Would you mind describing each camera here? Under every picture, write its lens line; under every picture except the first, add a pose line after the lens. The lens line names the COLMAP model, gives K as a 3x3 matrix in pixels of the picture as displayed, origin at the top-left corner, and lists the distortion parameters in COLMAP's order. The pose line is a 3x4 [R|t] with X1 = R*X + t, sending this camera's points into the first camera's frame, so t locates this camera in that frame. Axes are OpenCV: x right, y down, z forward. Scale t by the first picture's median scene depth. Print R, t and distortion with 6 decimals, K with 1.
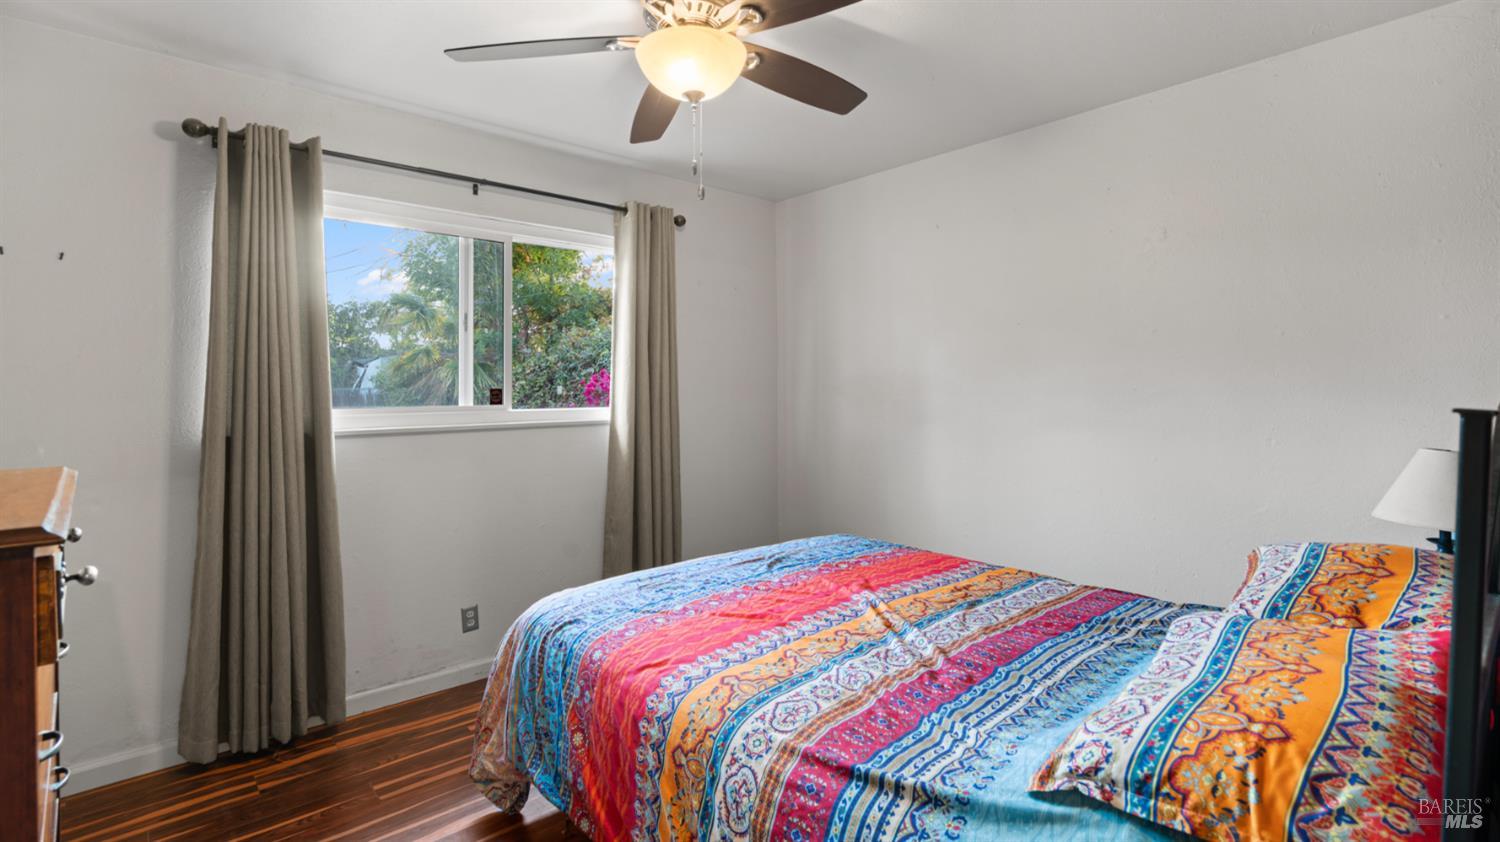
lens RADIAL K [[689.5, 0, 750.0], [0, 689.5, 421.0], [0, 0, 1]] dist [0.000826, 0.000213]
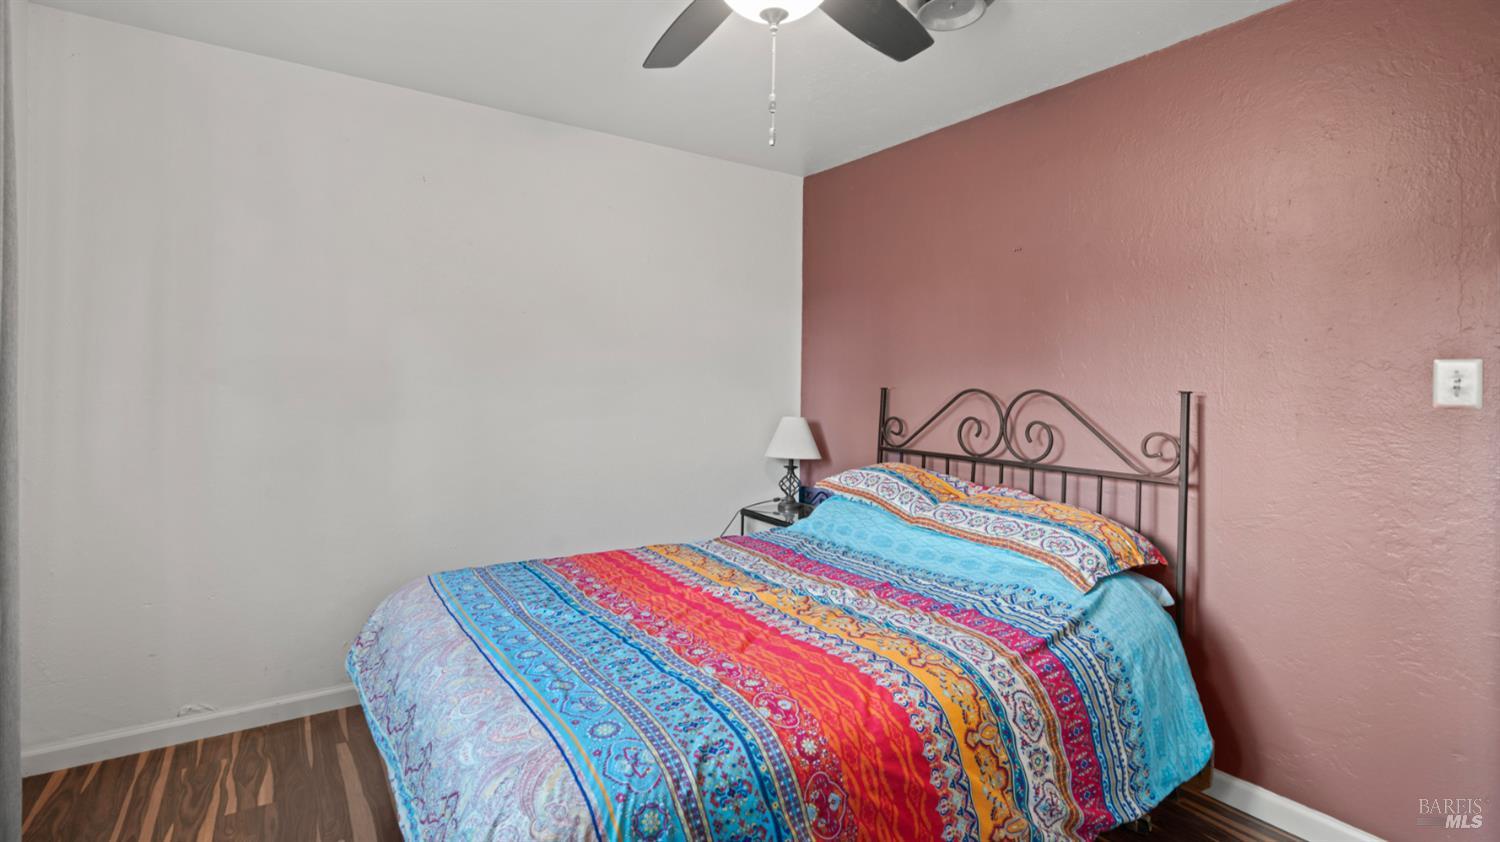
lens RADIAL K [[689.5, 0, 750.0], [0, 689.5, 421.0], [0, 0, 1]] dist [0.000826, 0.000213]
pose [[0.125041, -0.039899, 0.991349, -1.183674], [0.031717, 0.998841, 0.036200, -0.029476], [-0.991644, 0.026916, 0.126162, 1.237931]]
